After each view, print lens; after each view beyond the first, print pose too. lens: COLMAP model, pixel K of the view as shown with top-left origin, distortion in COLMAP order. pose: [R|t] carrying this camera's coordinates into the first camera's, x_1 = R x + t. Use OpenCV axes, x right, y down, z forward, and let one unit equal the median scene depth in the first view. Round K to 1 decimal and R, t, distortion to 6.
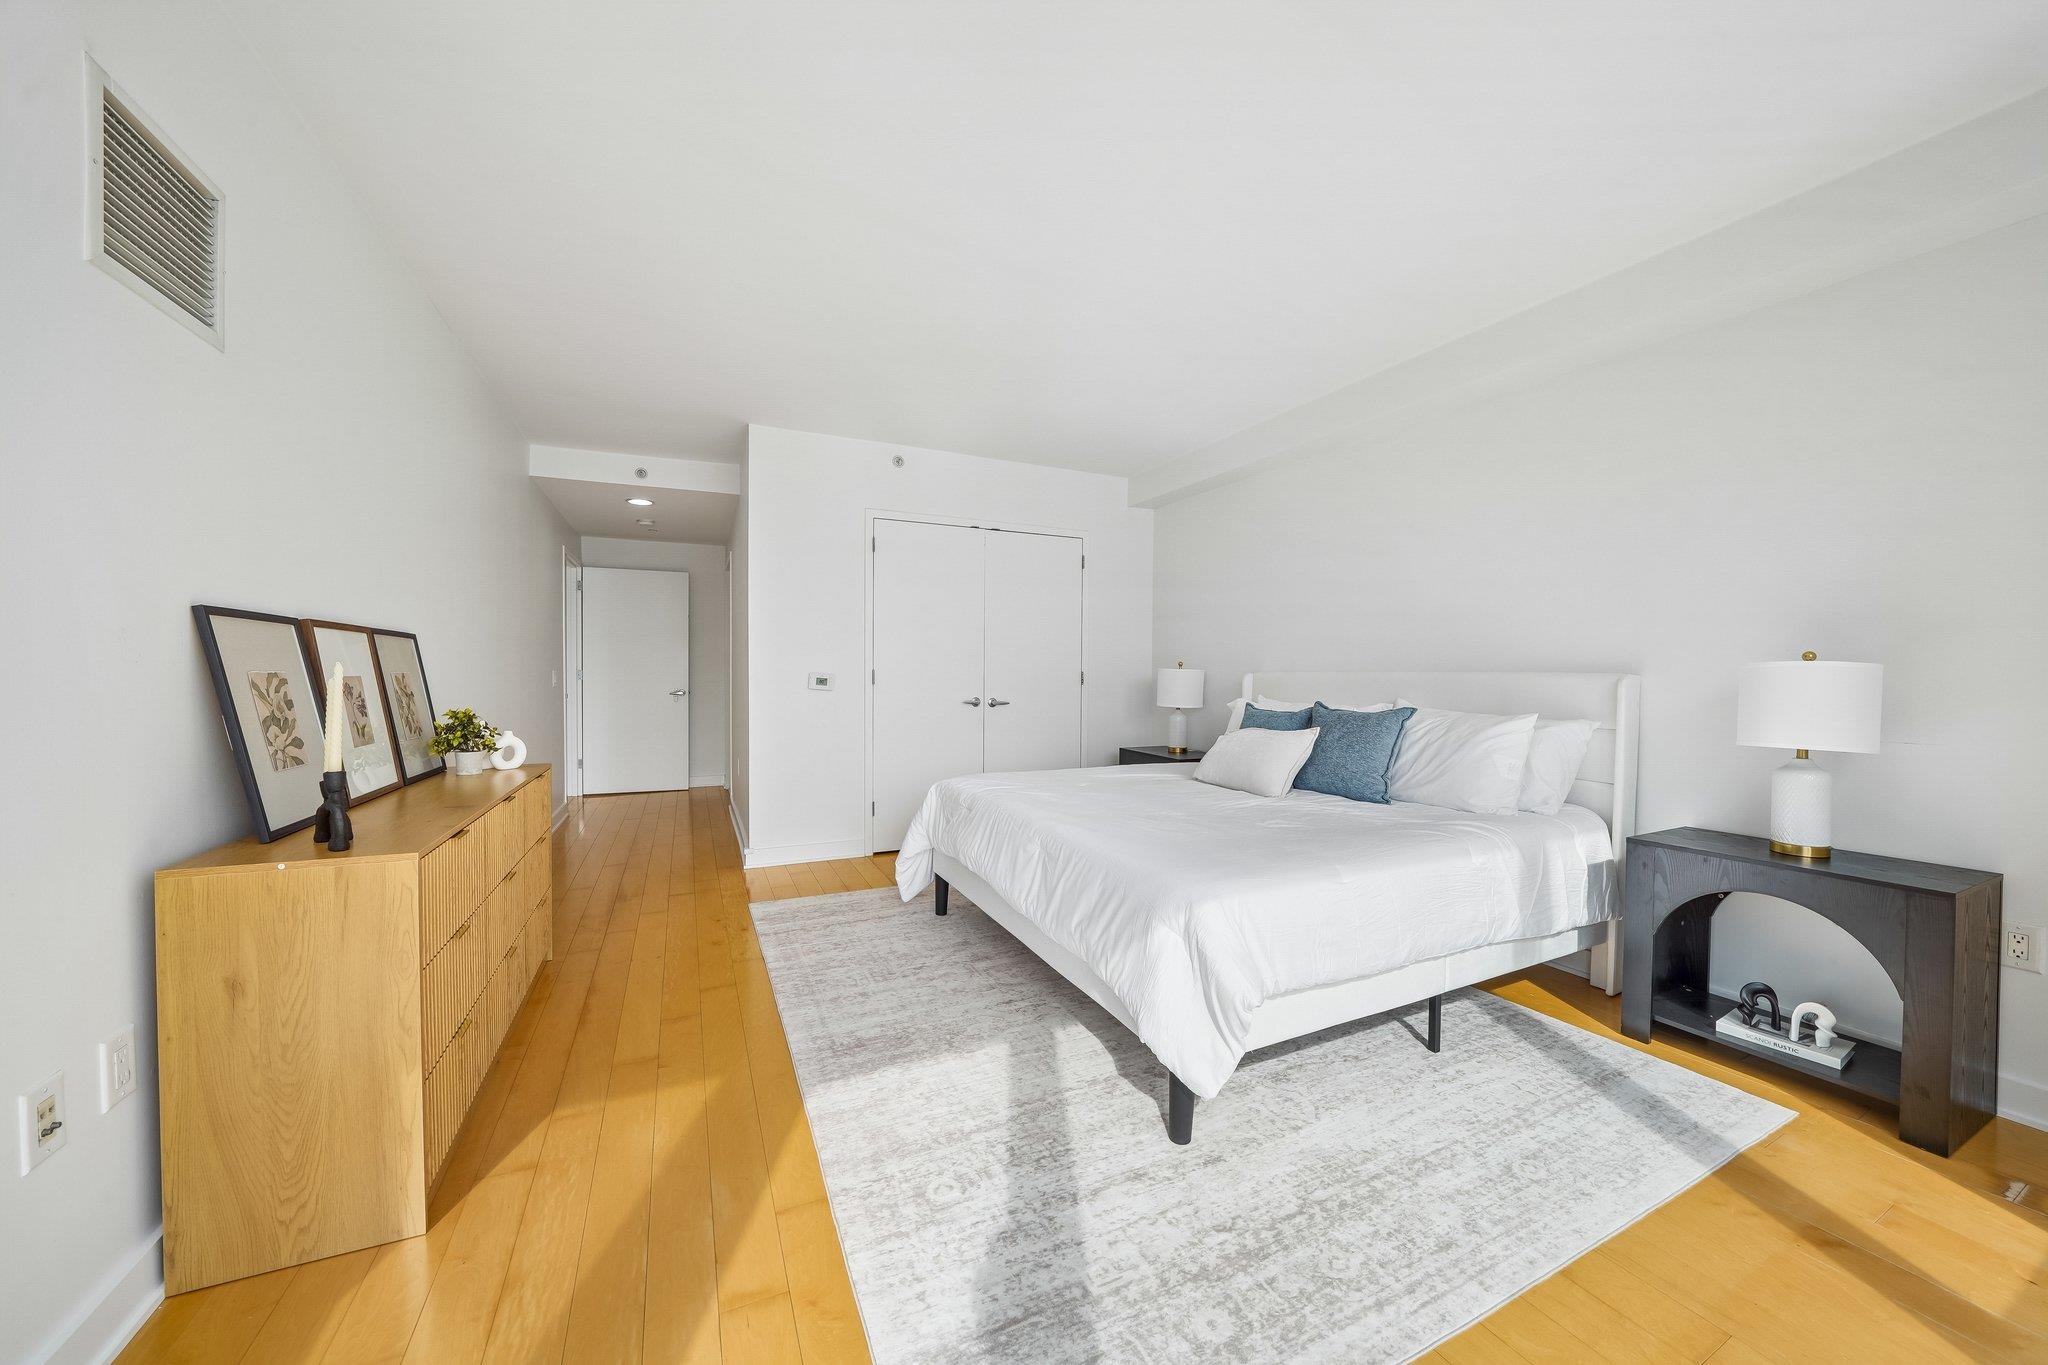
lens RADIAL K [[717.8, 0, 1020.7], [0, 717.8, 684.6], [0, 0, 1]] dist [-0.008180, 0.000782]
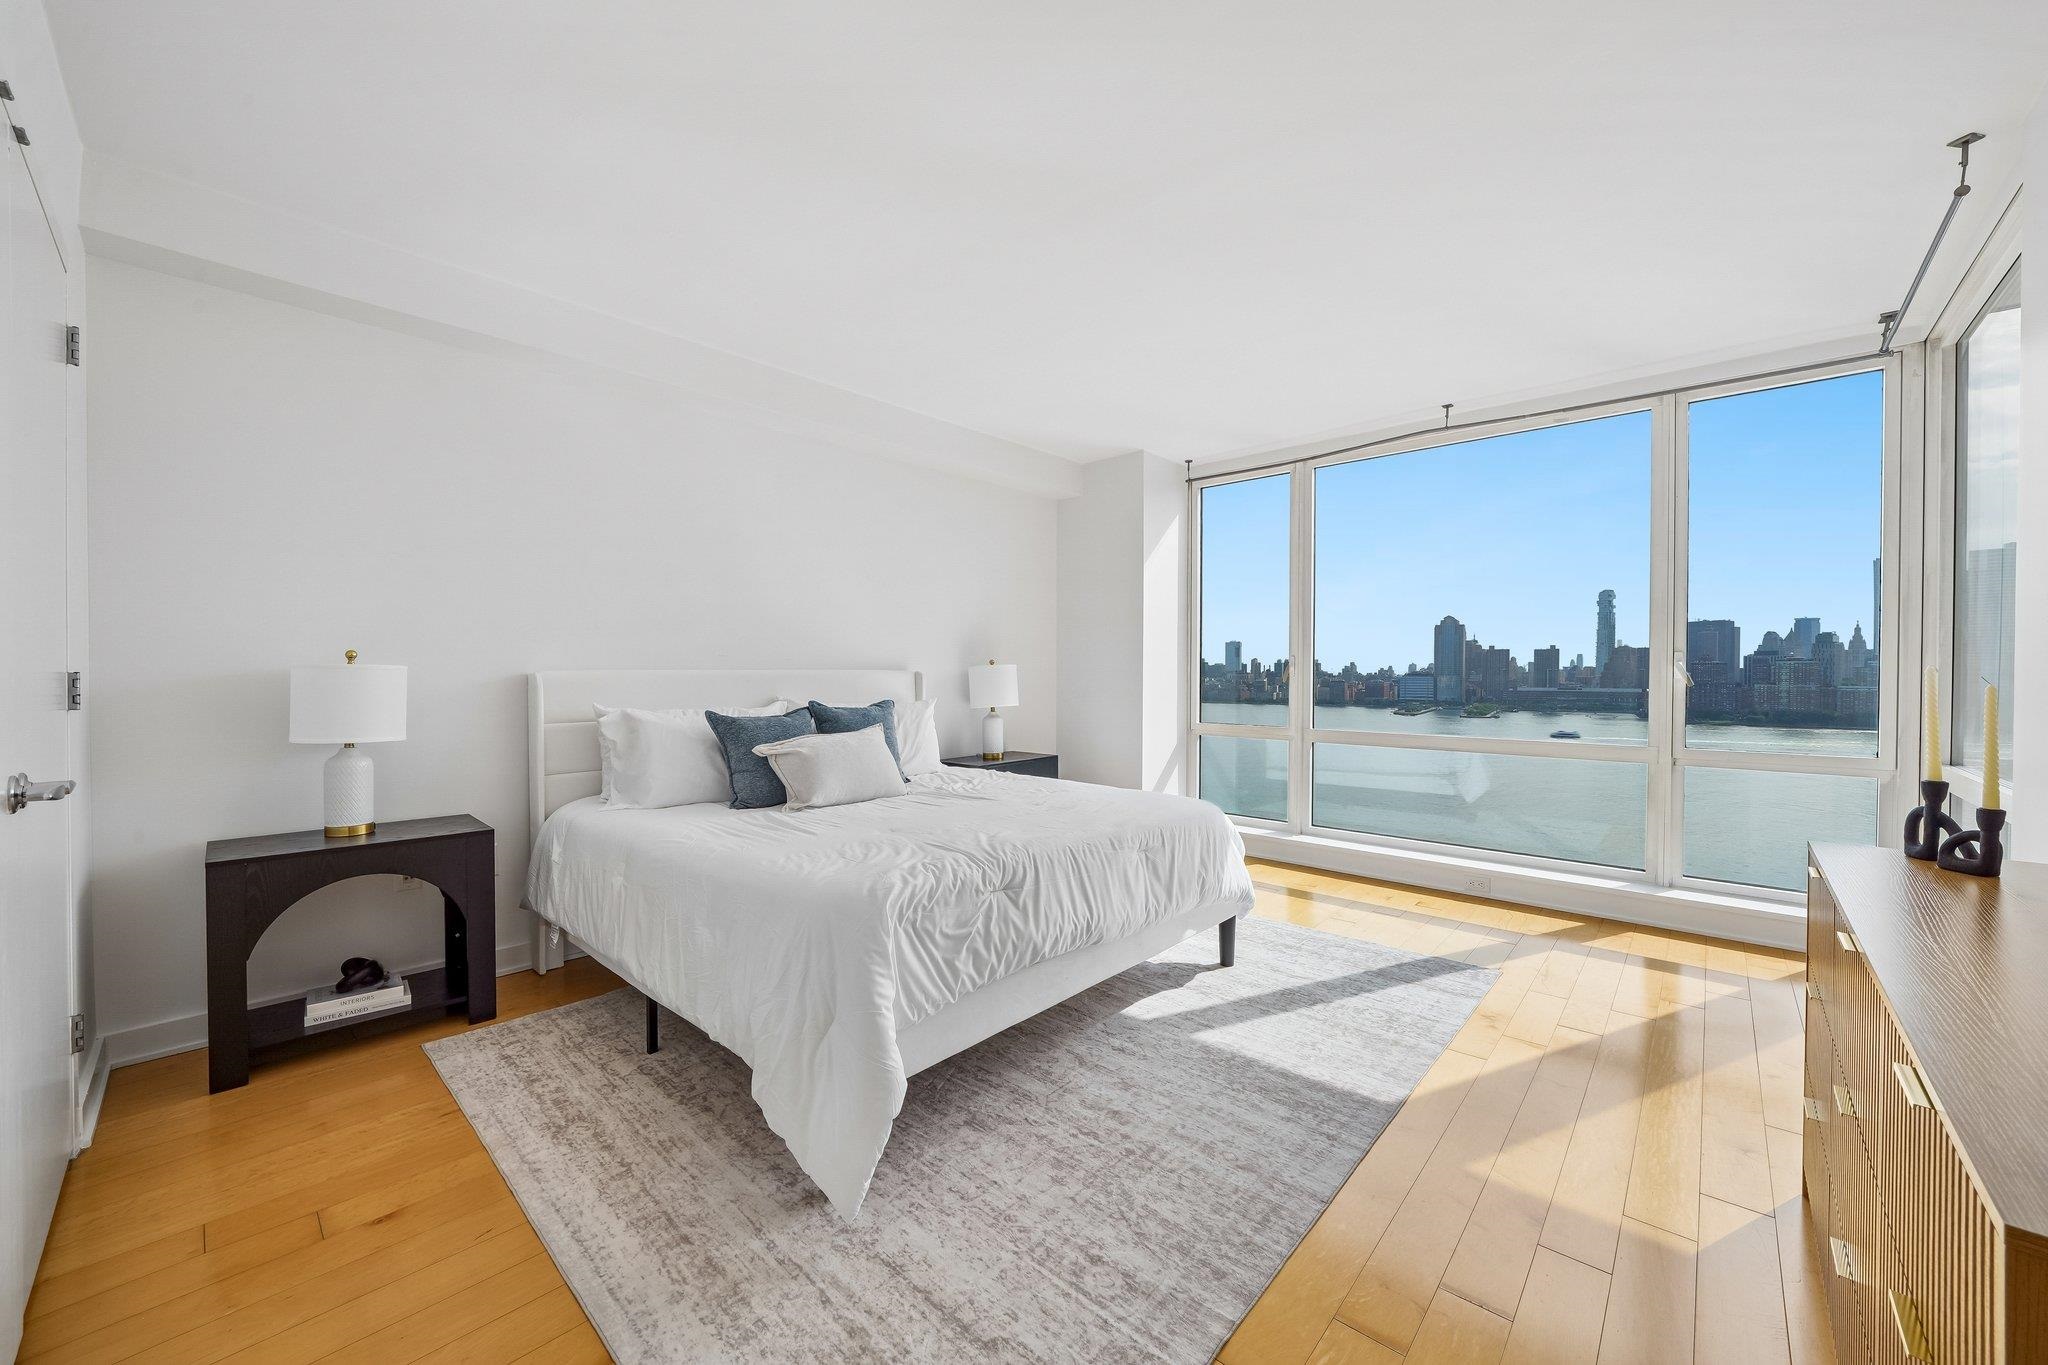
lens RADIAL K [[751.1, 0, 1013.4], [0, 751.1, 670.0], [0, 0, 1]] dist [-0.016912, 0.000311]
pose [[-0.368005, -0.010441, 0.929765, -0.929314], [0.002999, 0.999918, 0.012416, -0.048540], [-0.929819, 0.007358, -0.367943, 1.635757]]
